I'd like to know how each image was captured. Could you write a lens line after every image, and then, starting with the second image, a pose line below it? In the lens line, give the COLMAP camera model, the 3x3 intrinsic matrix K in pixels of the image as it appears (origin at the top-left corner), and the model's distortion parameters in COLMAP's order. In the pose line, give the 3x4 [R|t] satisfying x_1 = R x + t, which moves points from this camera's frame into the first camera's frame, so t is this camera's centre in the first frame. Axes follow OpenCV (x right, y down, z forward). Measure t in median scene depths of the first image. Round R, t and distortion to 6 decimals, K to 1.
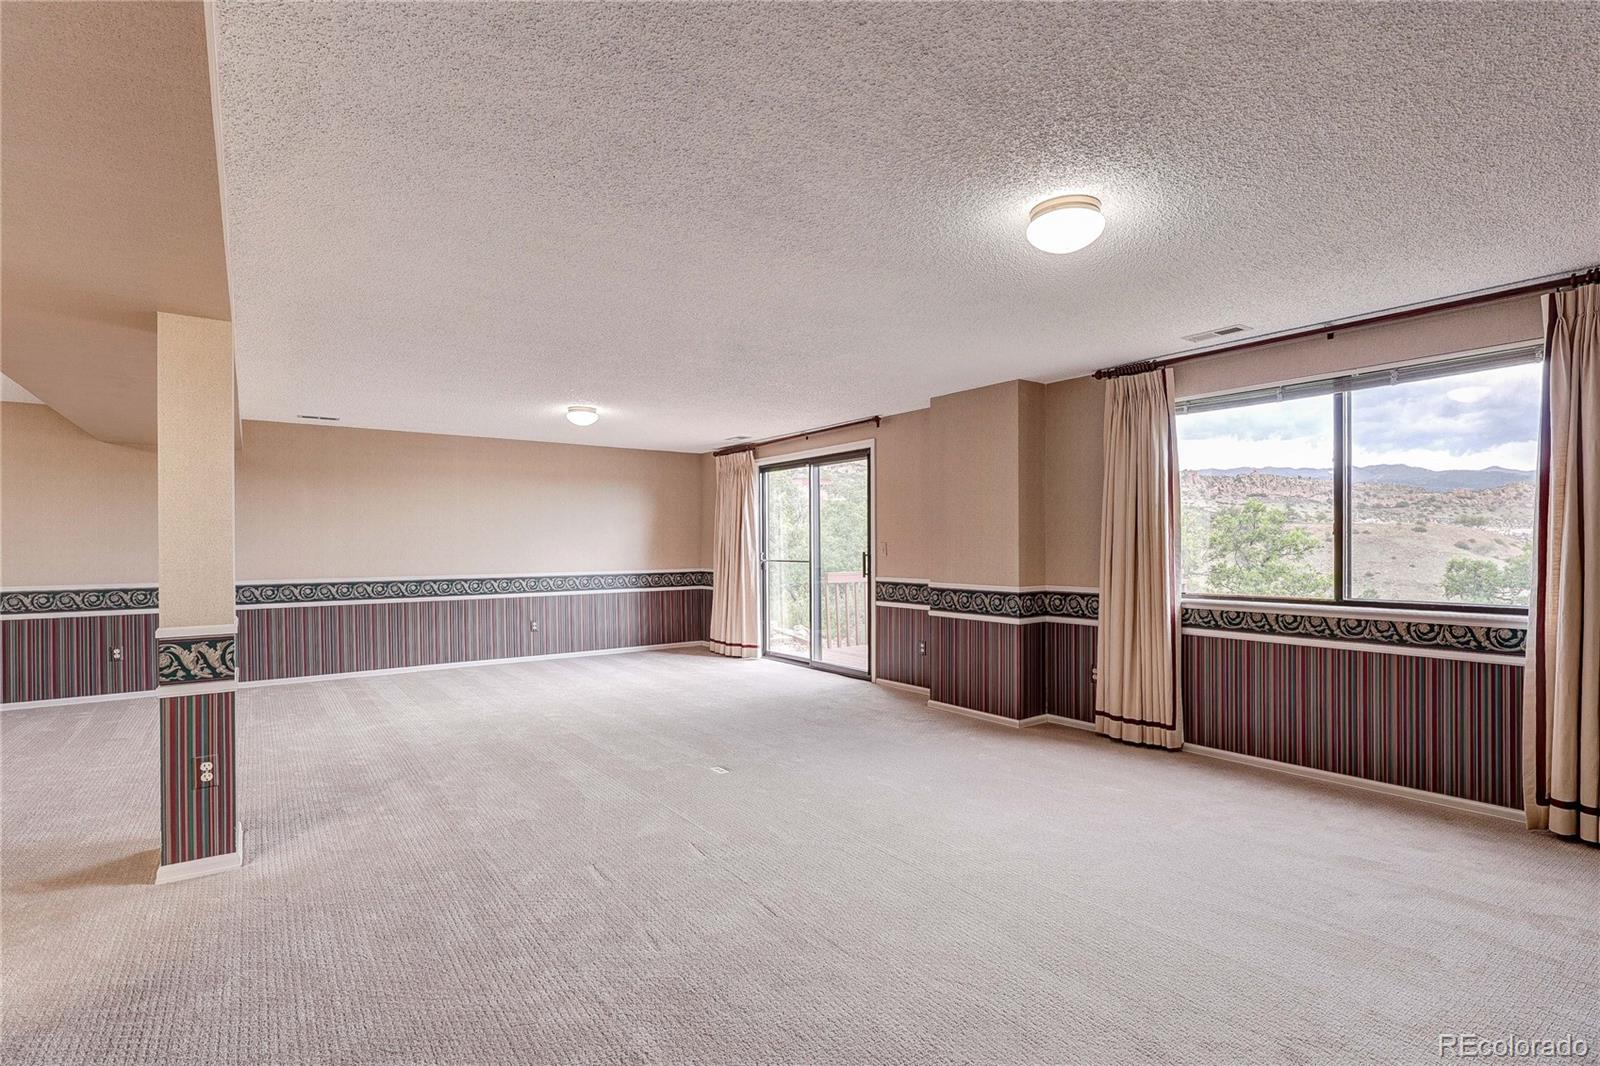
lens RADIAL K [[761.2, 0, 792.3], [0, 761.2, 552.2], [0, 0, 1]] dist [0.001840, 0.000670]
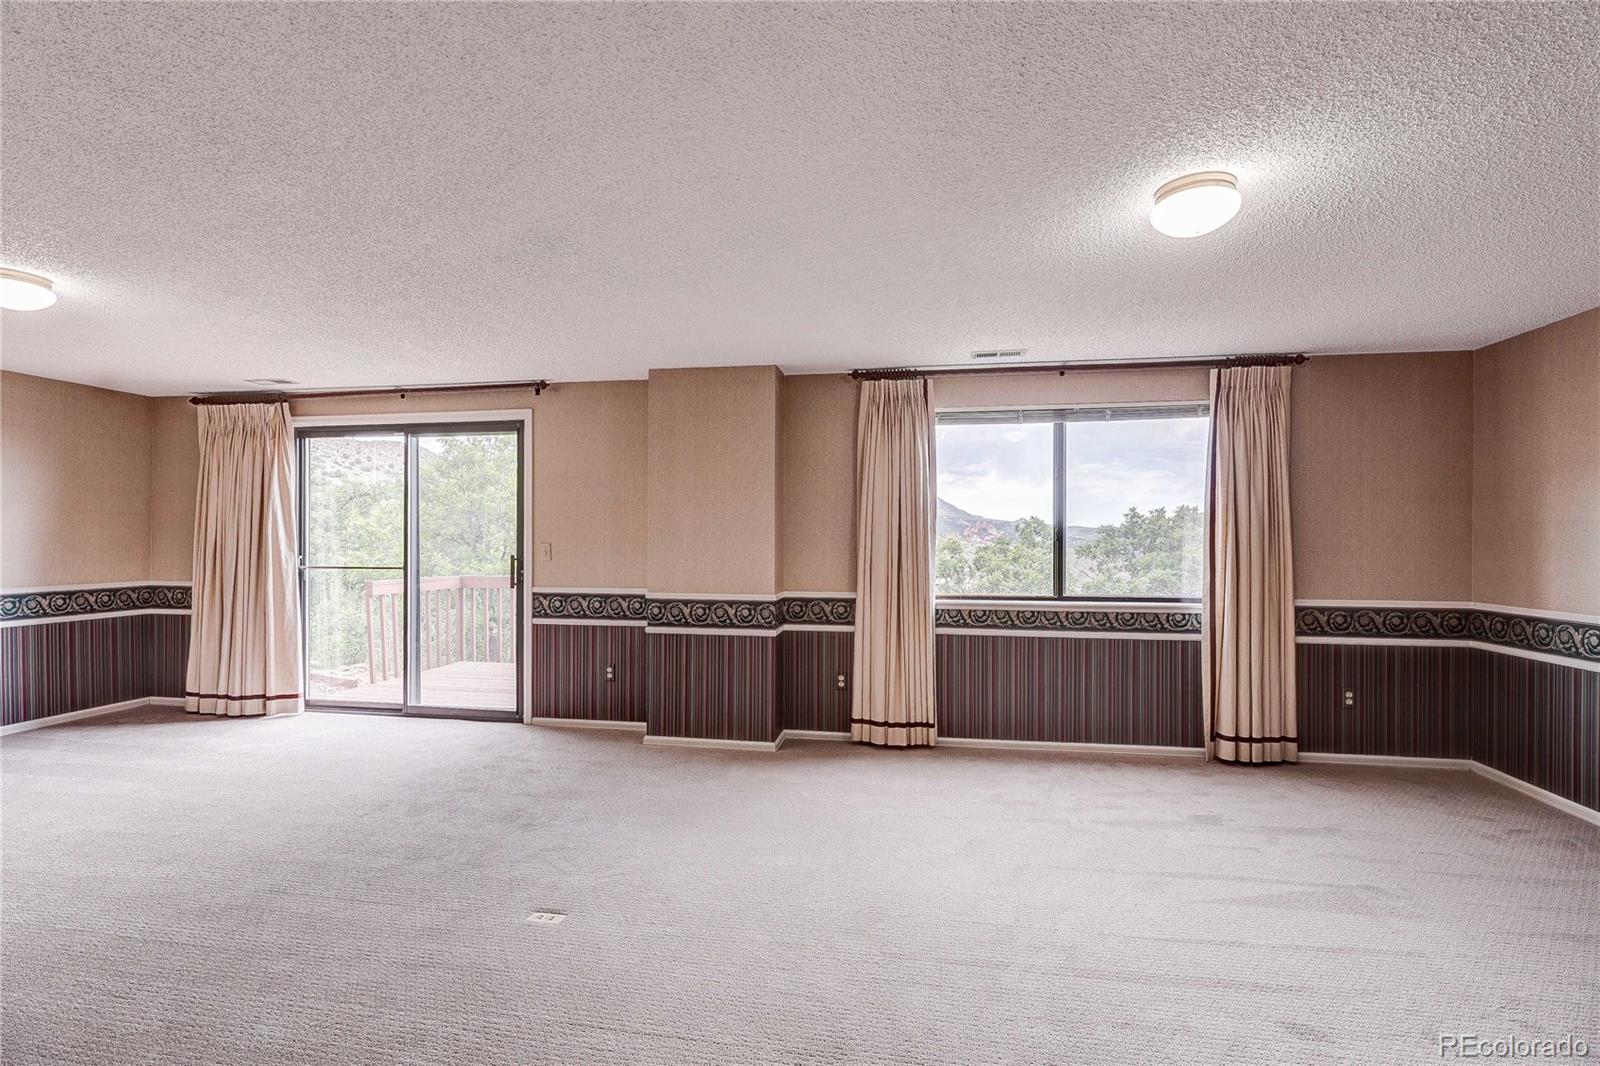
lens RADIAL K [[747.3, 0, 798.9], [0, 747.3, 544.2], [0, 0, 1]] dist [-0.001643, 0.000139]
pose [[0.715810, 0.005625, 0.698273, -0.303729], [0.000003, 0.999968, -0.008058, -0.007076], [-0.698295, 0.005769, 0.715787, 0.350408]]
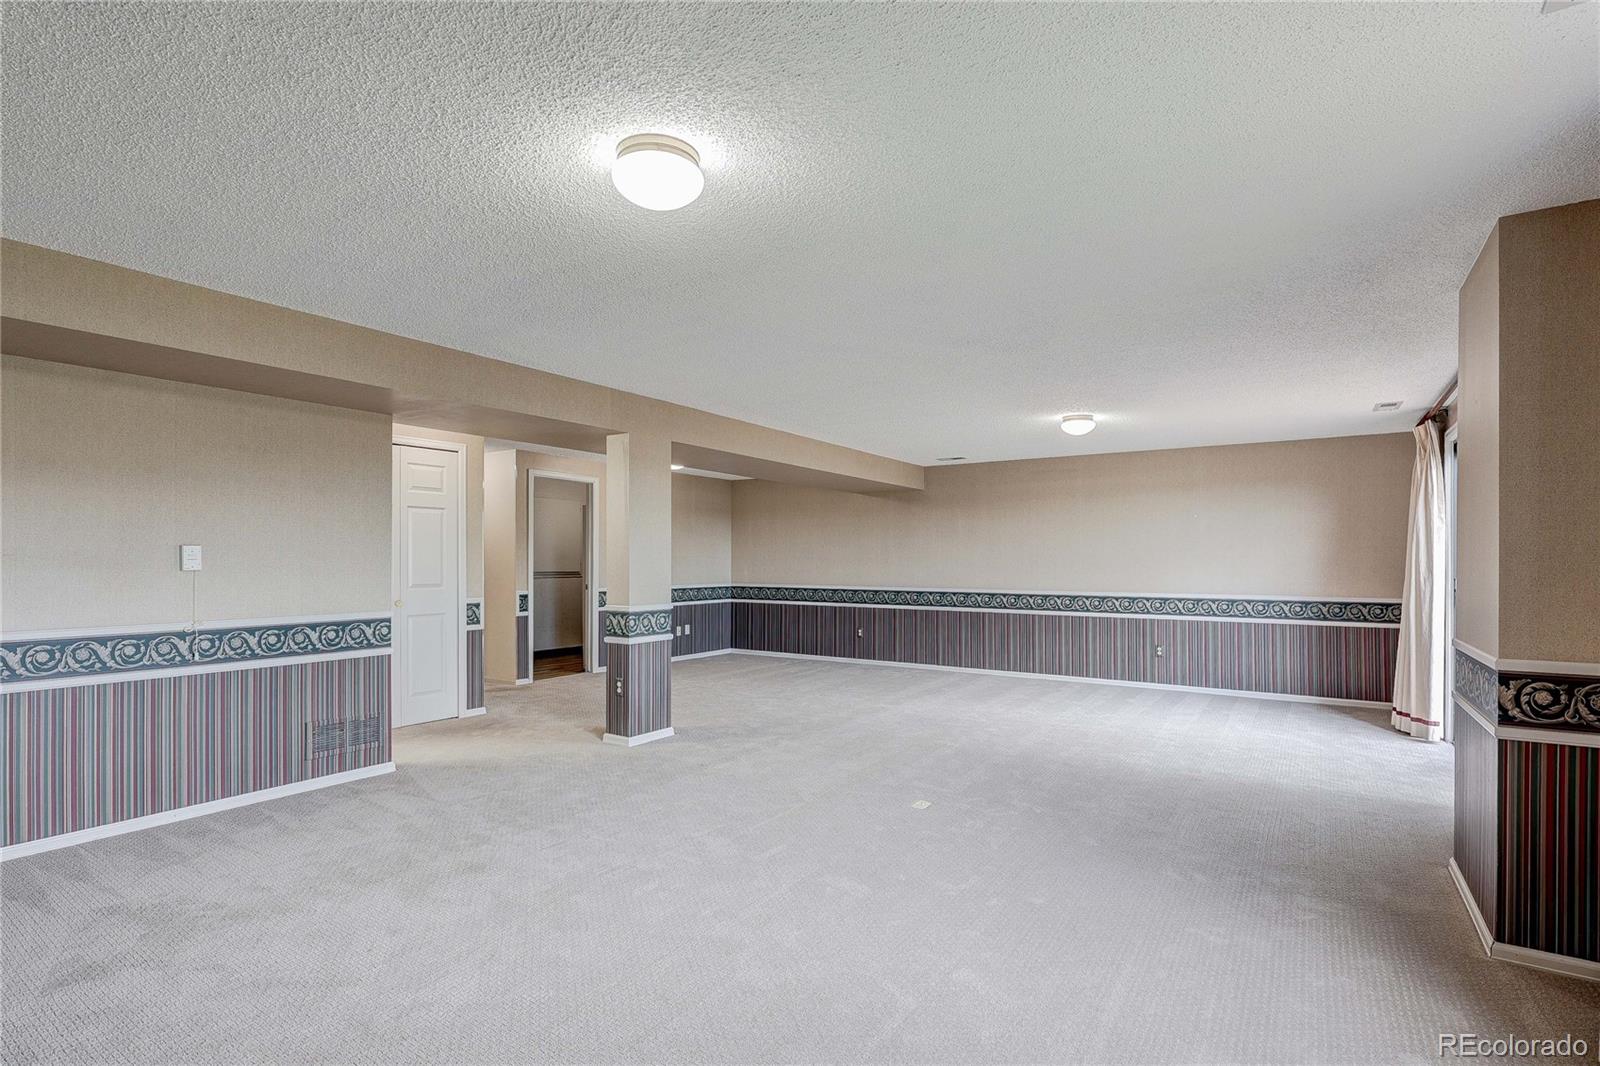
lens RADIAL K [[761.2, 0, 792.3], [0, 761.2, 552.2], [0, 0, 1]] dist [0.001840, 0.000670]
pose [[0.353569, -0.005005, -0.935395, 0.584464], [-0.015652, 0.999814, -0.011266, -0.008438], [0.935277, 0.018624, 0.353425, 0.414814]]
